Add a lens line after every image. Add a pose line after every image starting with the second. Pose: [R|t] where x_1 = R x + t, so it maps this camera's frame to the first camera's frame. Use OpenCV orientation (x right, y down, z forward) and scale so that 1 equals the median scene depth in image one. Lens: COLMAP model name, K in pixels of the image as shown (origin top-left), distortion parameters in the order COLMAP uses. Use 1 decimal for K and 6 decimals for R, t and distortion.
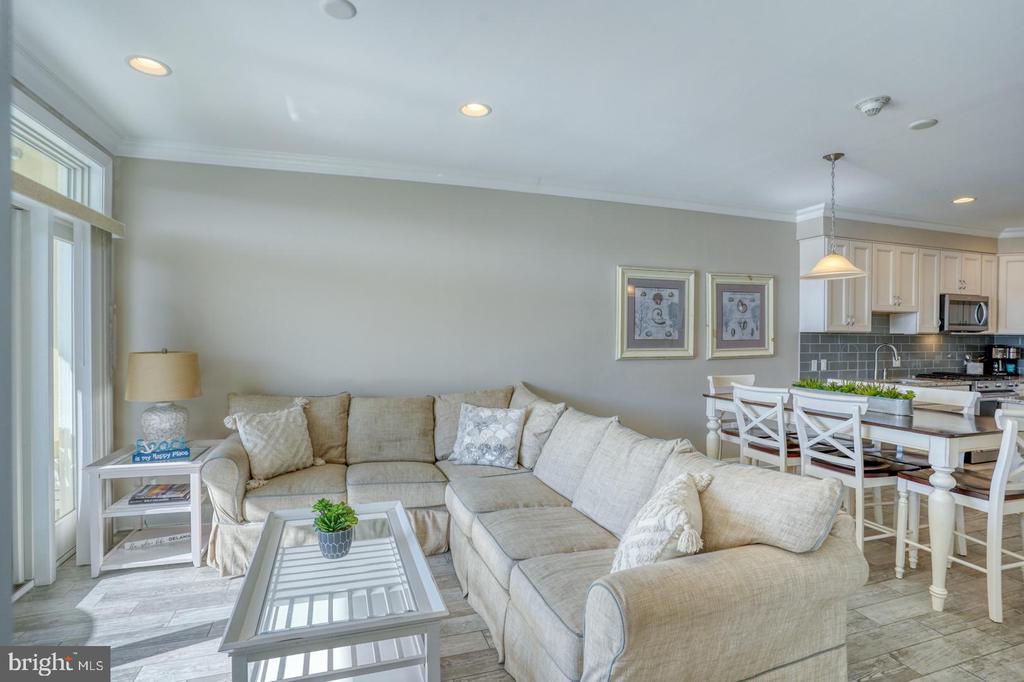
lens RADIAL K [[505.3, 0, 511.0], [0, 505.3, 338.0], [0, 0, 1]] dist [-0.084285, 0.037190]
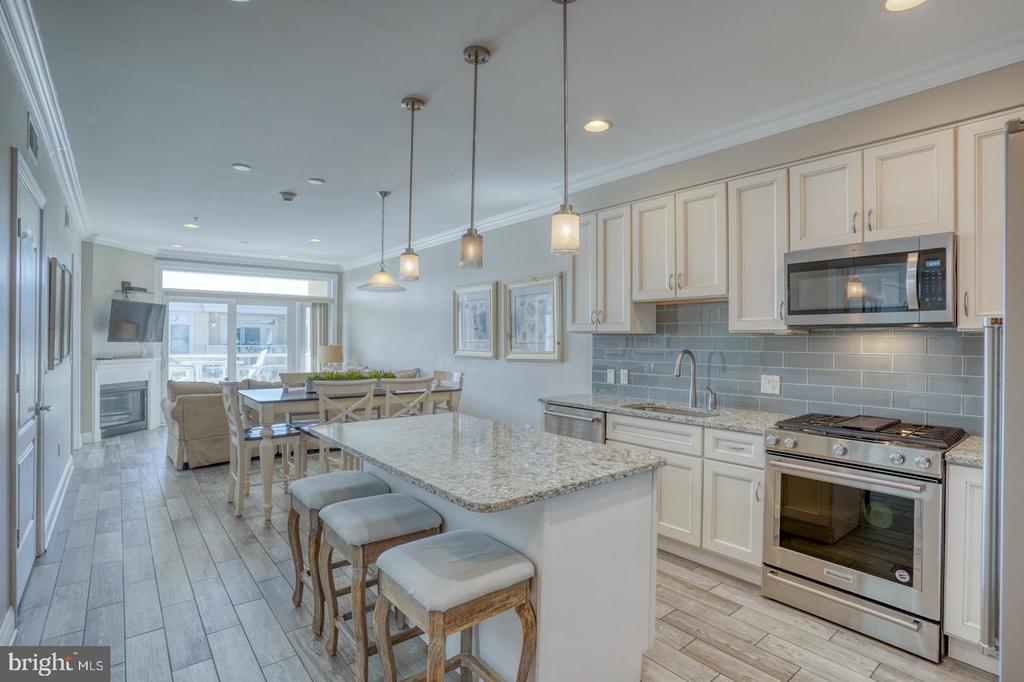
lens RADIAL K [[505.3, 0, 511.0], [0, 505.3, 338.0], [0, 0, 1]] dist [-0.084285, 0.037190]
pose [[0.349500, -0.008252, -0.936900, 1.471663], [-0.011630, 0.999846, -0.013145, 0.008461], [0.936864, 0.015490, 0.349350, 0.637587]]
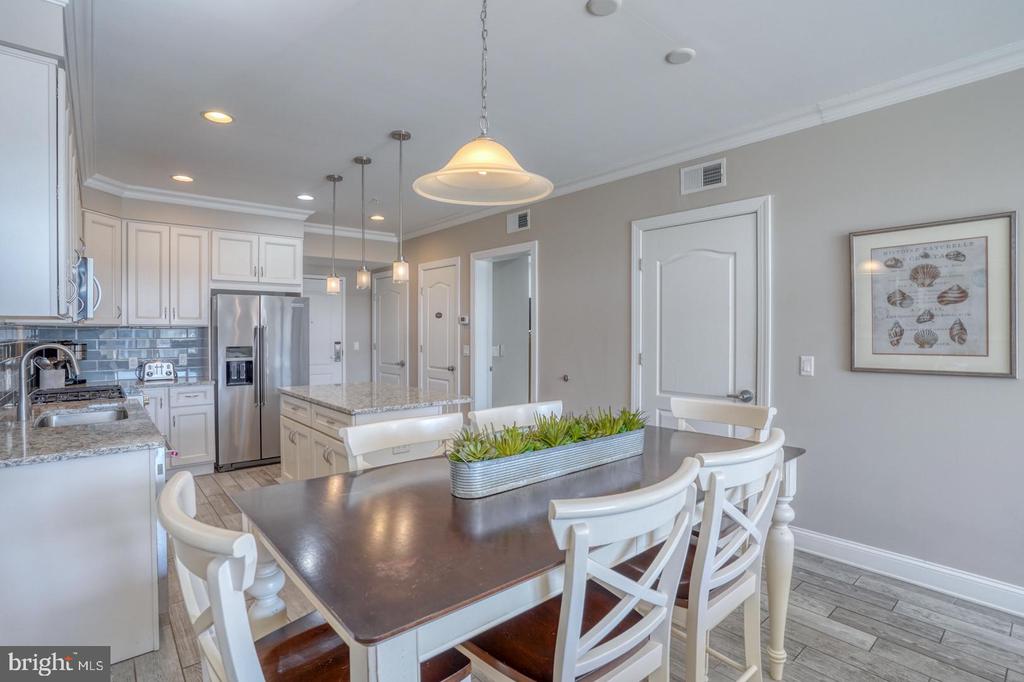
lens RADIAL K [[504.4, 0, 500.8], [0, 504.4, 334.9], [0, 0, 1]] dist [-0.079340, 0.037922]
pose [[-0.364986, -0.014564, 0.930899, 0.181815], [0.006909, 0.999808, 0.018351, -0.003150], [-0.930987, 0.013129, -0.364815, 0.859729]]
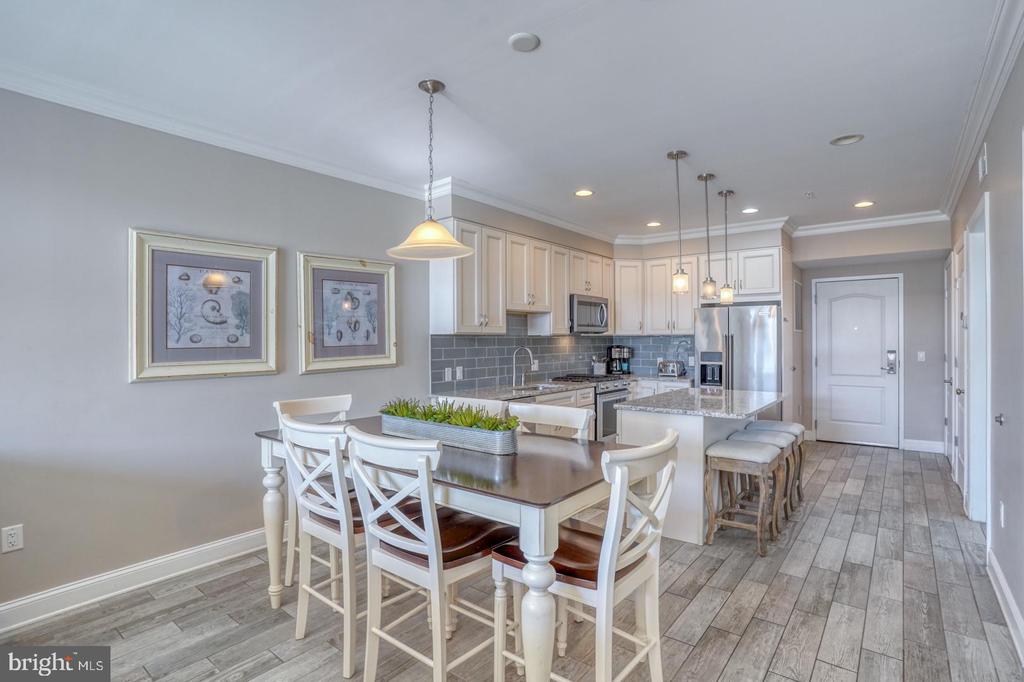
lens RADIAL K [[510.4, 0, 508.9], [0, 510.4, 338.9], [0, 0, 1]] dist [-0.087072, 0.038285]
pose [[0.837731, -0.011887, 0.545954, 0.257810], [0.017098, 0.999844, -0.004466, 0.001269], [-0.545816, 0.013076, 0.837803, 0.241307]]
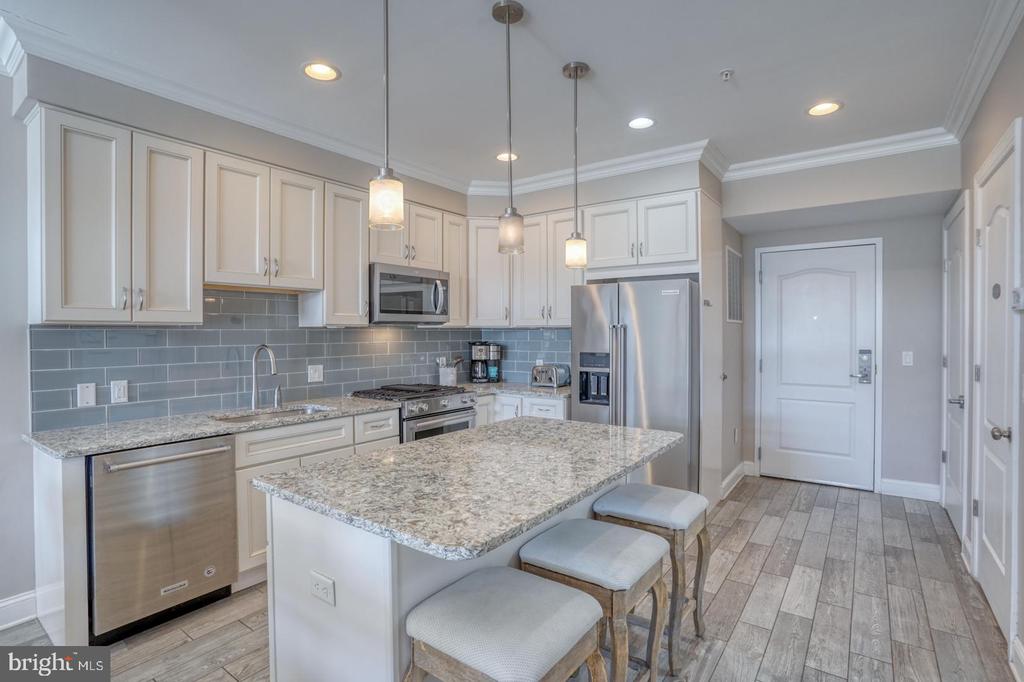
lens RADIAL K [[505.3, 0, 511.0], [0, 505.3, 338.0], [0, 0, 1]] dist [-0.084285, 0.037190]
pose [[0.813002, -0.017443, 0.581999, 0.761526], [0.016529, 0.999840, 0.006876, 0.005102], [-0.582026, 0.004030, 0.813160, 0.424923]]
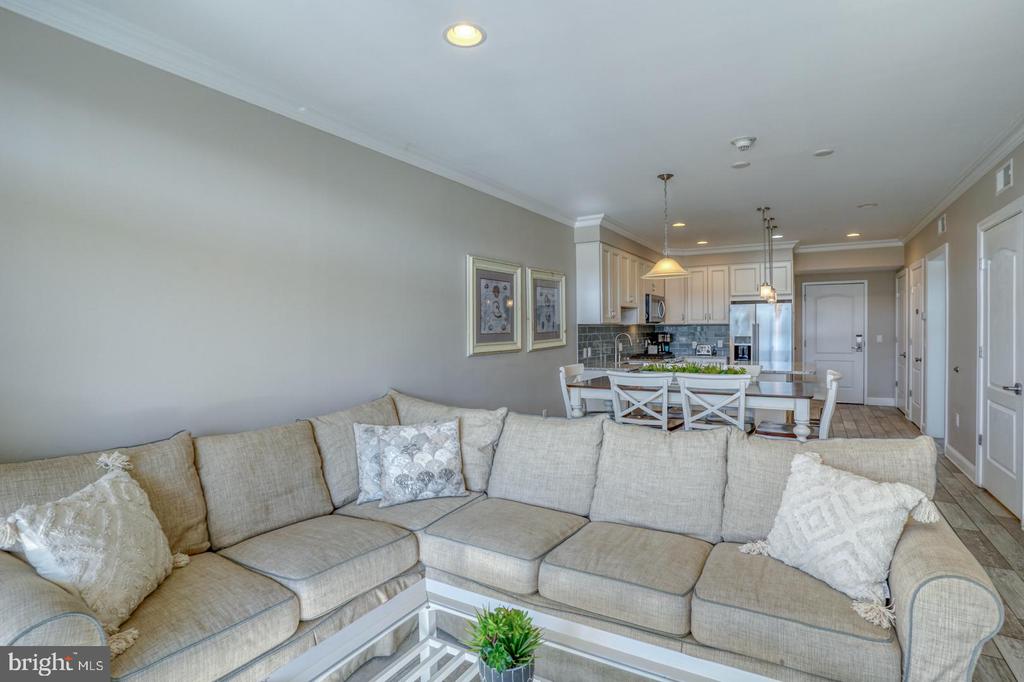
lens RADIAL K [[505.3, 0, 511.0], [0, 505.3, 338.0], [0, 0, 1]] dist [-0.084285, 0.037190]
pose [[0.763692, -0.027702, 0.644986, -0.313676], [0.021403, 0.999616, 0.017591, -0.004506], [-0.645226, 0.000371, 0.763992, 0.230355]]
